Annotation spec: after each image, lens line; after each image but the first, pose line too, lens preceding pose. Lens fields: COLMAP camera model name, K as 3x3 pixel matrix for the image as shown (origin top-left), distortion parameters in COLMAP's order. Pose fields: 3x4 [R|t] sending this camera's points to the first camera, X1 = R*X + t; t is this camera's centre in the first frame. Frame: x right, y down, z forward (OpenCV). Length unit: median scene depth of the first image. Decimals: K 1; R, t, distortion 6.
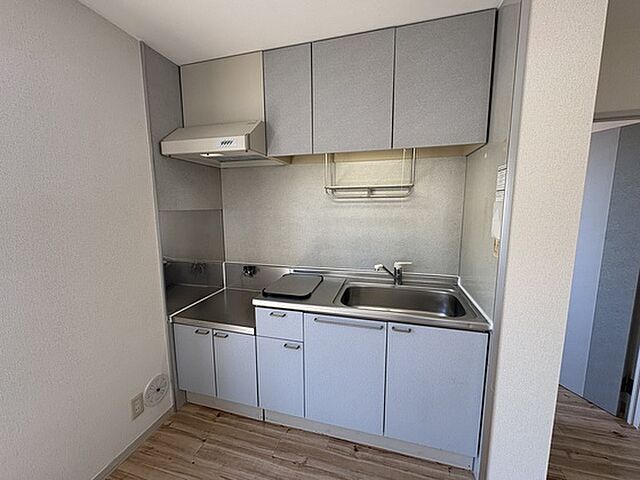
lens RADIAL K [[256.5, 0, 320.0], [0, 256.5, 240.0], [0, 0, 1]] dist [0.002205, 0.000248]
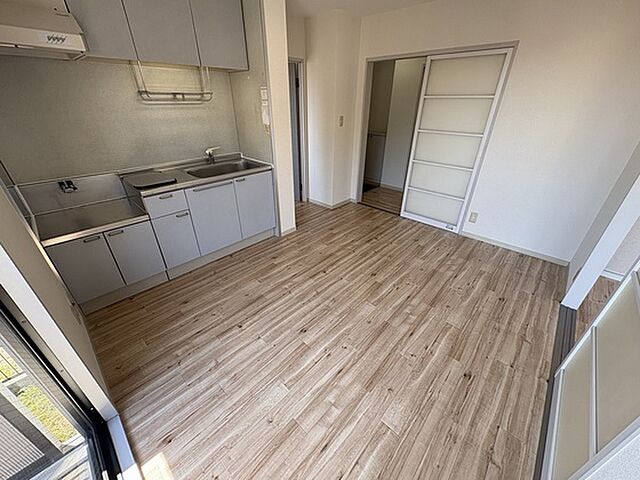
lens RADIAL K [[256.5, 0, 320.0], [0, 256.5, 240.0], [0, 0, 1]] dist [0.002205, 0.000248]
pose [[0.461980, -0.421068, 0.780561, -0.841622], [0.112535, 0.900827, 0.419340, 0.009187], [-0.879722, -0.105886, 0.463549, -0.355439]]
